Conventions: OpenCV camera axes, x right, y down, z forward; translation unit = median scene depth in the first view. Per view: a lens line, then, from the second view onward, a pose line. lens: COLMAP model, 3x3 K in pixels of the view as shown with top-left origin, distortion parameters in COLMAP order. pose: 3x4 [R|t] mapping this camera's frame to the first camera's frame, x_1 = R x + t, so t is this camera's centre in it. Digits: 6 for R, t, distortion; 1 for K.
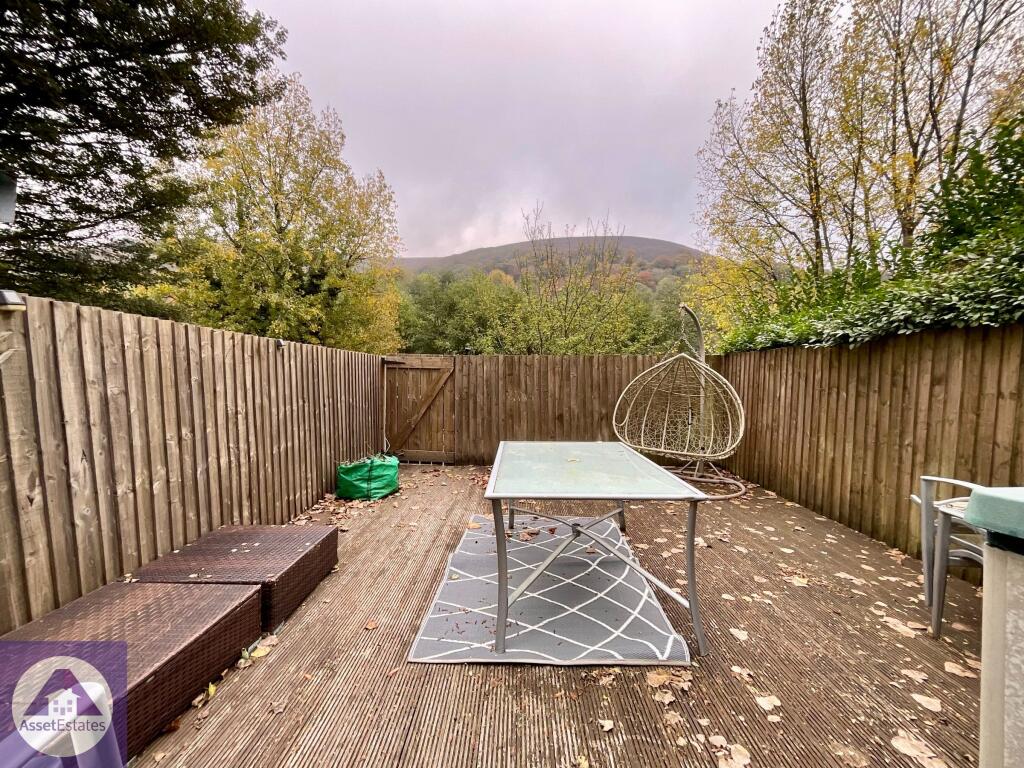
lens RADIAL K [[416.1, 0, 509.9], [0, 416.1, 383.4], [0, 0, 1]] dist [-0.002288, 0.000685]
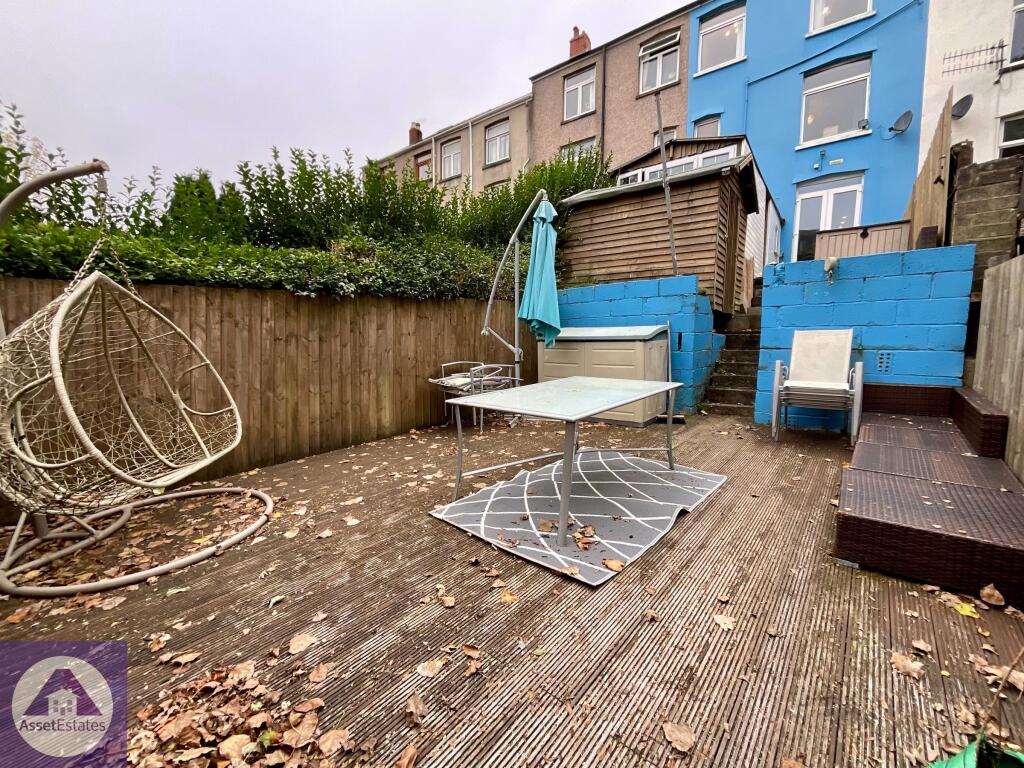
lens RADIAL K [[416.1, 0, 509.9], [0, 416.1, 383.4], [0, 0, 1]] dist [-0.002288, 0.000685]
pose [[-0.761425, -0.065375, 0.644948, -0.219891], [0.037109, 0.988875, 0.144048, -0.001883], [-0.647190, 0.133615, -0.750528, 0.962321]]
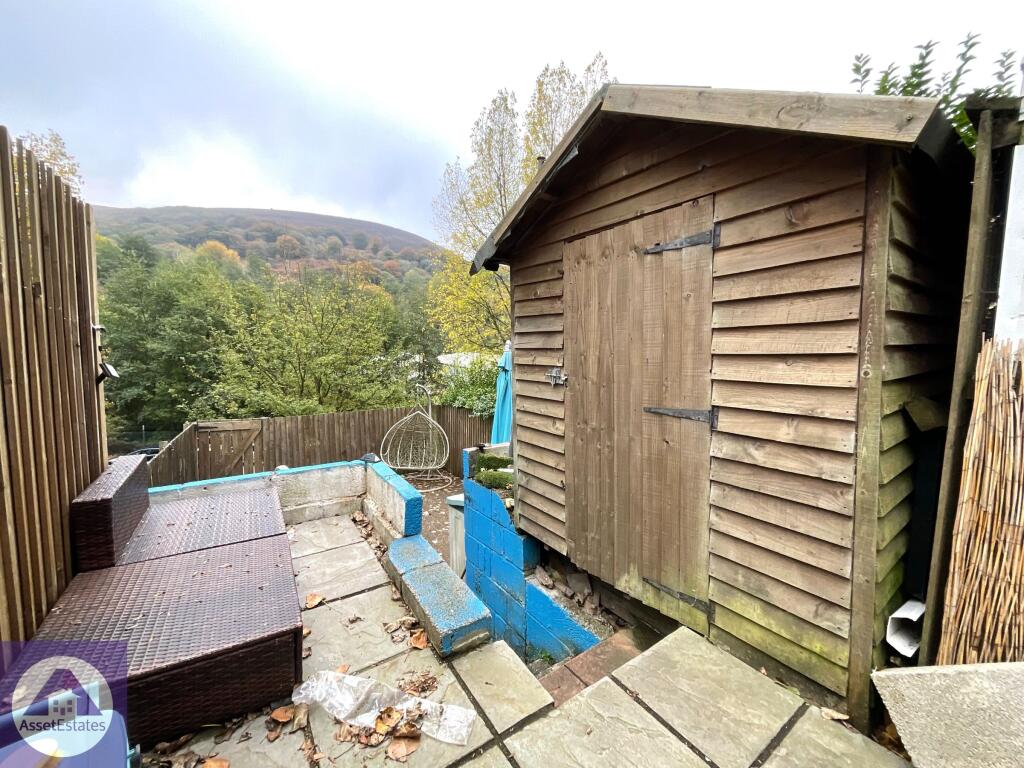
lens RADIAL K [[416.1, 0, 509.9], [0, 416.1, 383.4], [0, 0, 1]] dist [-0.002288, 0.000685]
pose [[0.835748, -0.046309, 0.547157, -0.195022], [0.030261, 0.998808, 0.038312, -0.212652], [-0.548278, -0.015462, 0.836153, -0.603868]]
